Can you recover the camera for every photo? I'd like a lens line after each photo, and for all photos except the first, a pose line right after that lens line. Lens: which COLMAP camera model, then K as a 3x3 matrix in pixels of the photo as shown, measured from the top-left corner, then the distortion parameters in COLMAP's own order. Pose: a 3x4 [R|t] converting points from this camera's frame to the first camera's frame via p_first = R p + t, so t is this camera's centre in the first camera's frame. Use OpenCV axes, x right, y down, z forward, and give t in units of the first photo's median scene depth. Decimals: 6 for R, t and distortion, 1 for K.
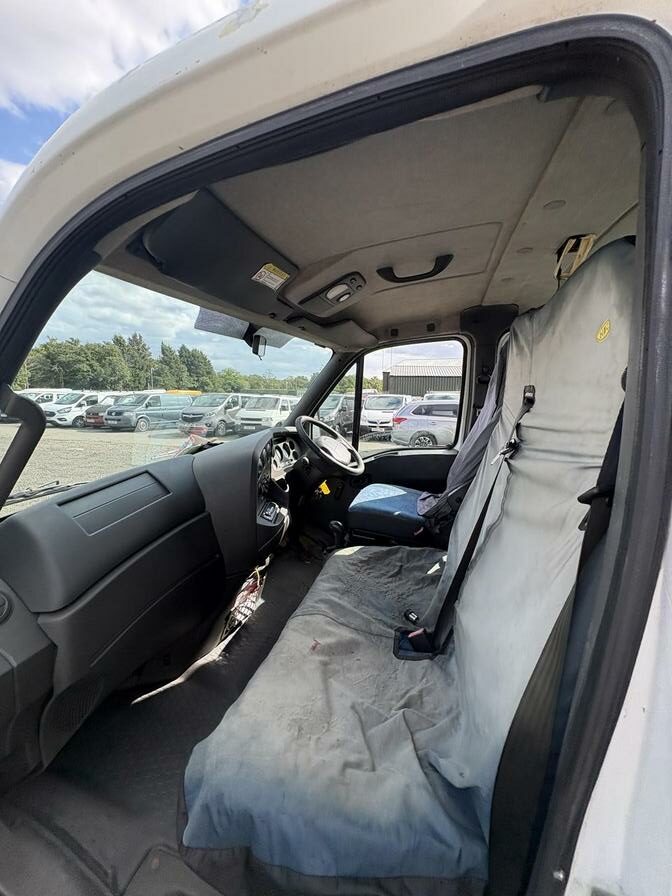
lens RADIAL K [[362.2, 0, 335.3], [0, 362.2, 448.9], [0, 0, 1]] dist [0.006737, -0.000458]
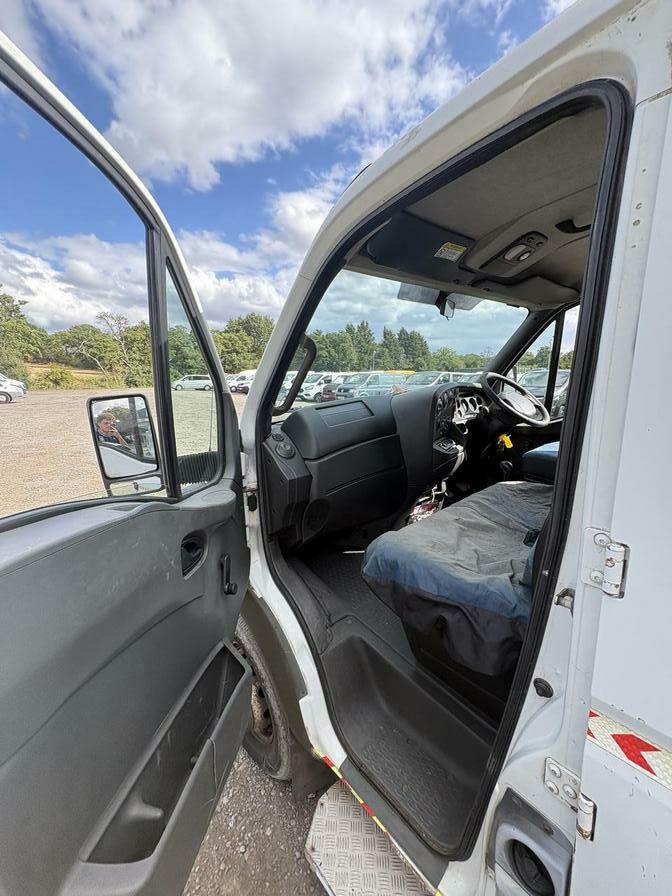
lens RADIAL K [[362.2, 0, 335.3], [0, 362.2, 448.9], [0, 0, 1]] dist [0.006737, -0.000458]
pose [[0.844747, 0.093757, -0.526889, 0.112425], [-0.066171, 0.995278, 0.071015, 0.090864], [0.531060, -0.025125, 0.846962, -0.189080]]
